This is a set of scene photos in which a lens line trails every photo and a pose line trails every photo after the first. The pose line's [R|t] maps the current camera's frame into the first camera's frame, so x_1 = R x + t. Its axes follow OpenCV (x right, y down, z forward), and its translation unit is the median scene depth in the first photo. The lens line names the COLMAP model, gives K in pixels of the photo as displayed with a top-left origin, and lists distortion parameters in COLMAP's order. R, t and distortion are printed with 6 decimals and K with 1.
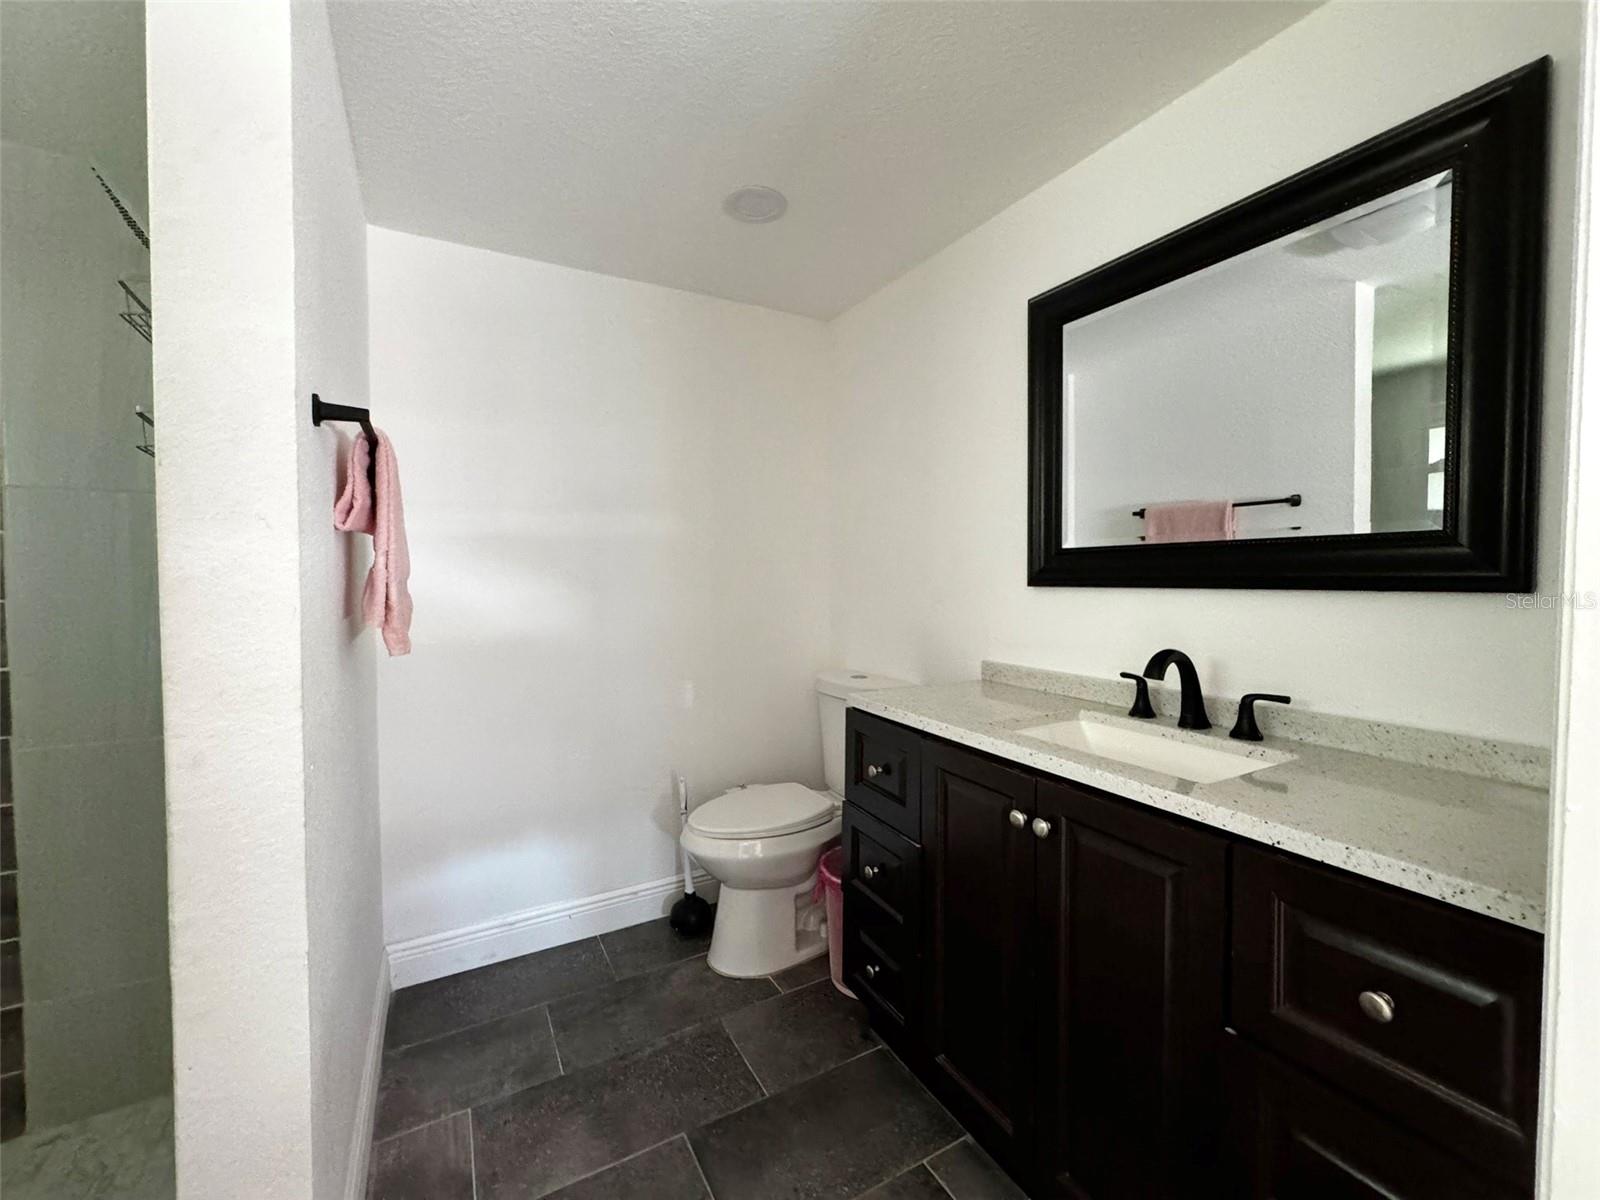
lens RADIAL K [[655.4, 0, 799.3], [0, 655.4, 600.7], [0, 0, 1]] dist [0.002721, -0.000456]
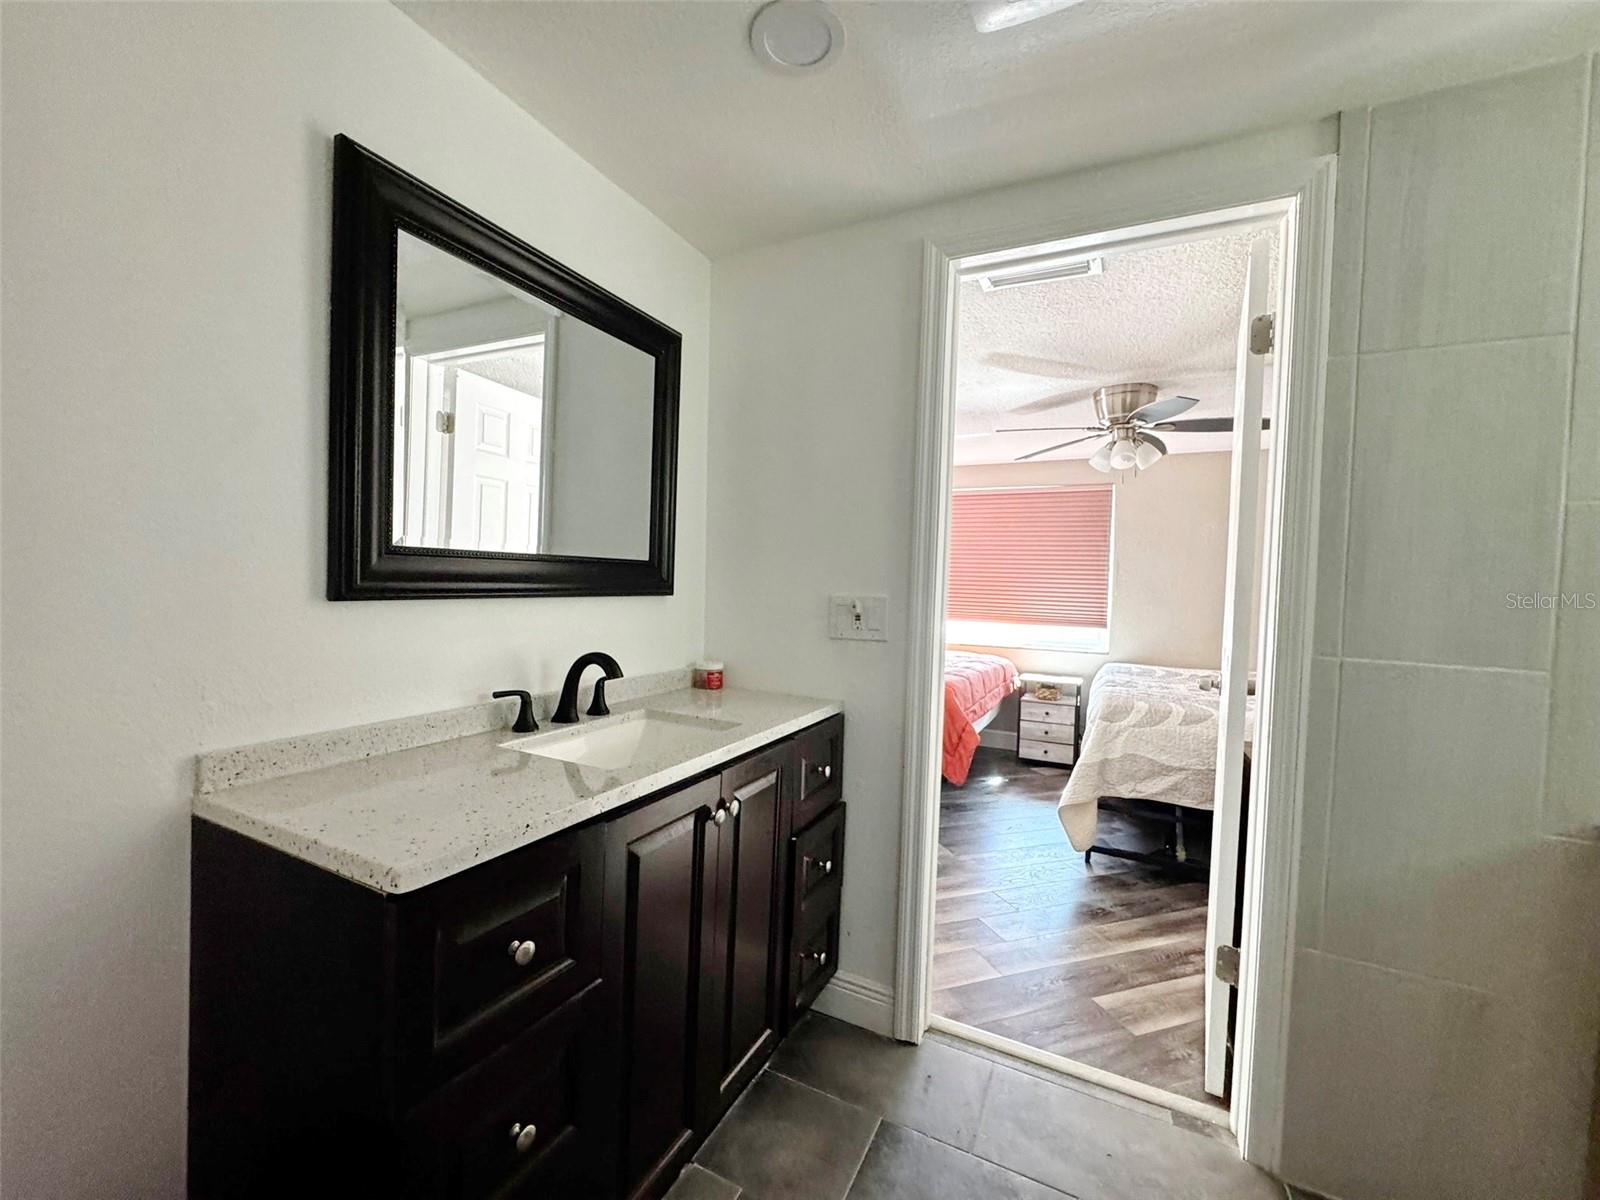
lens RADIAL K [[655.4, 0, 793.9], [0, 655.4, 593.2], [0, 0, 1]] dist [0.002721, -0.000456]
pose [[-0.577797, -0.024646, 0.815808, -0.437394], [0.006208, 0.999382, 0.034588, -0.050476], [-0.816157, 0.025050, -0.577287, 1.100090]]
